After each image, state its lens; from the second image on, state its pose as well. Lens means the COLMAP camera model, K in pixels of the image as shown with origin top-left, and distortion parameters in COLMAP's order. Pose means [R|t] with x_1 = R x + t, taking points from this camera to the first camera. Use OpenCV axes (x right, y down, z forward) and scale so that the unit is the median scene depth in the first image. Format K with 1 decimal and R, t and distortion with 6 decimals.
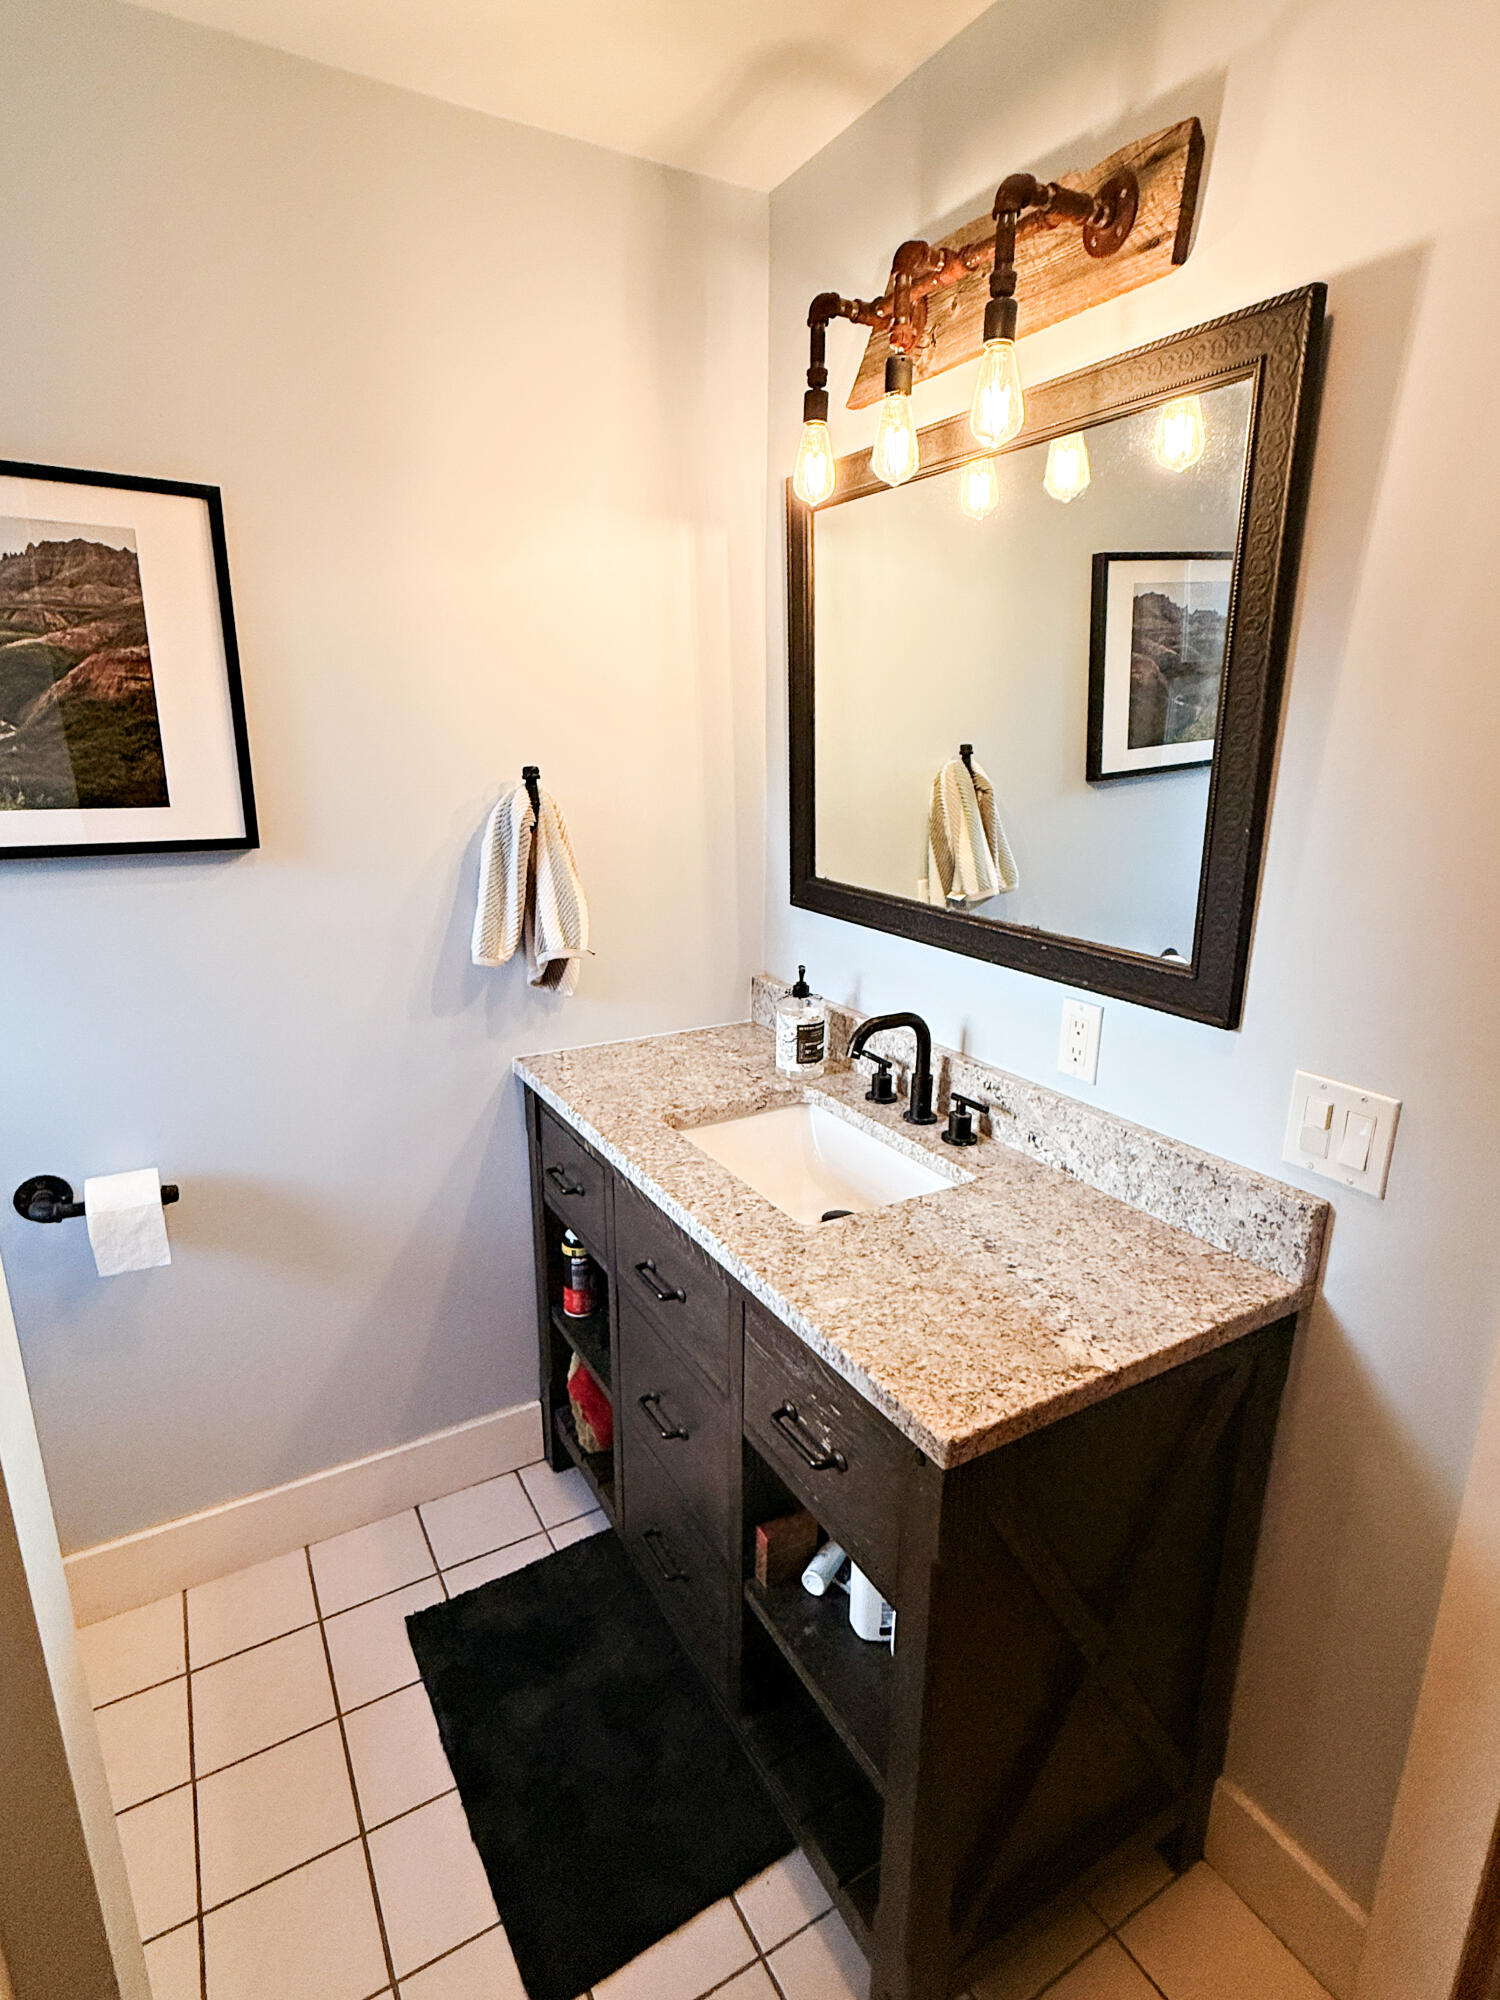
lens RADIAL K [[1022.3, 0, 748.9], [0, 1022.3, 997.1], [0, 0, 1]] dist [0.000451, -0.000038]
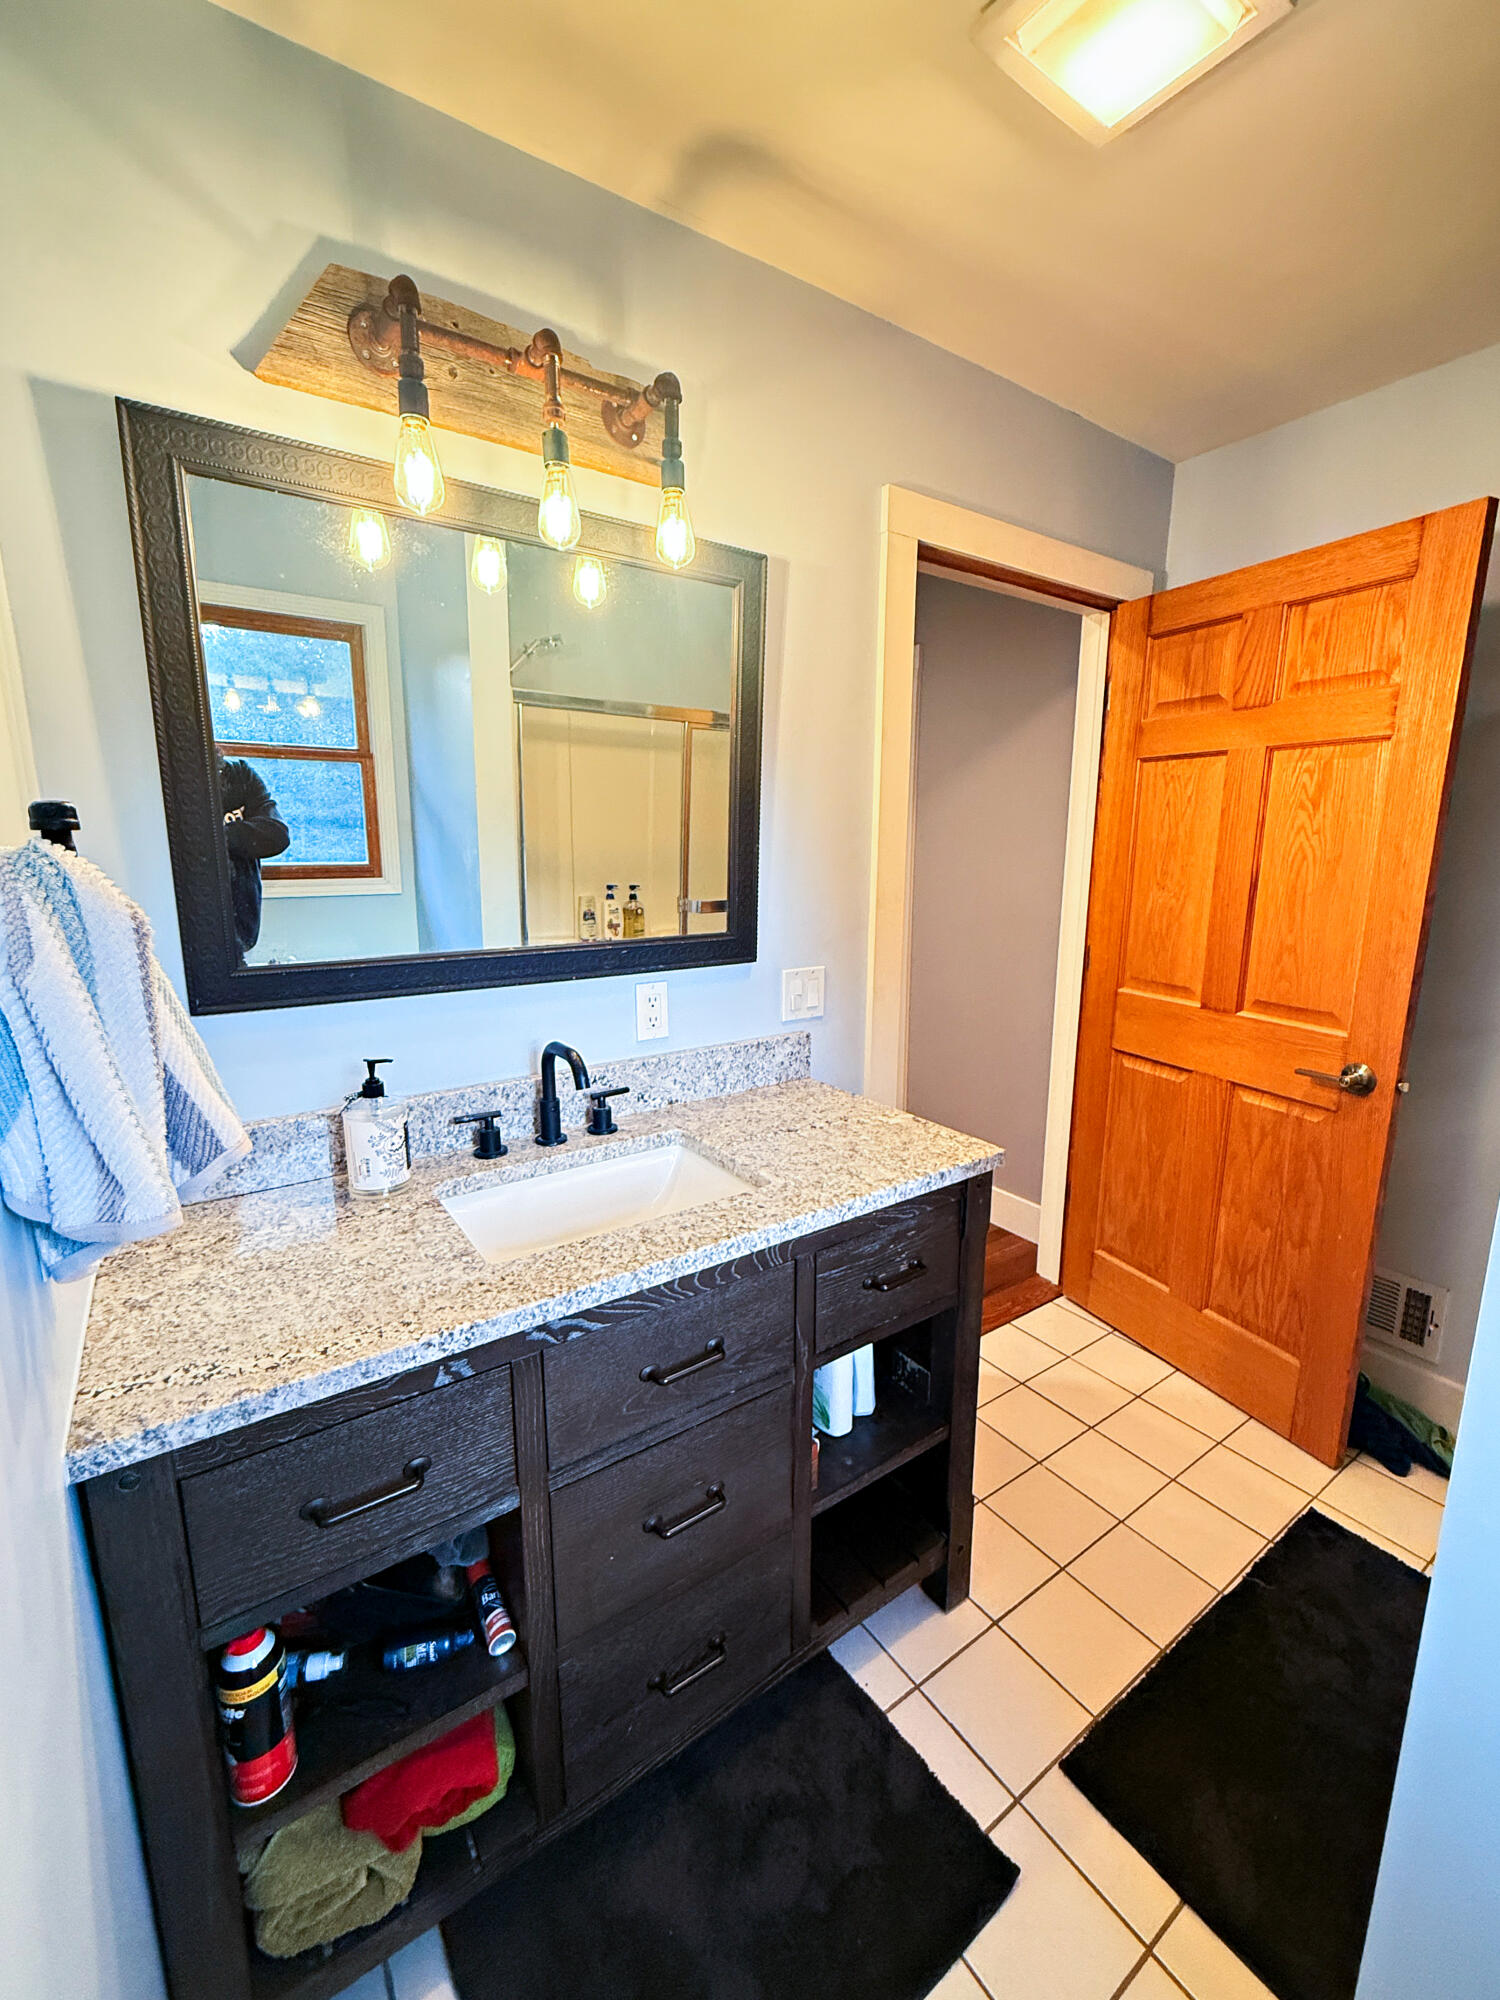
lens RADIAL K [[811.5, 0, 743.6], [0, 811.5, 997.0], [0, 0, 1]] dist [-0.003690, -0.000290]
pose [[-0.072264, -0.191046, 0.978917, -0.788766], [0.261691, 0.943466, 0.203445, -0.174136], [-0.962443, 0.270876, -0.018184, 0.942970]]
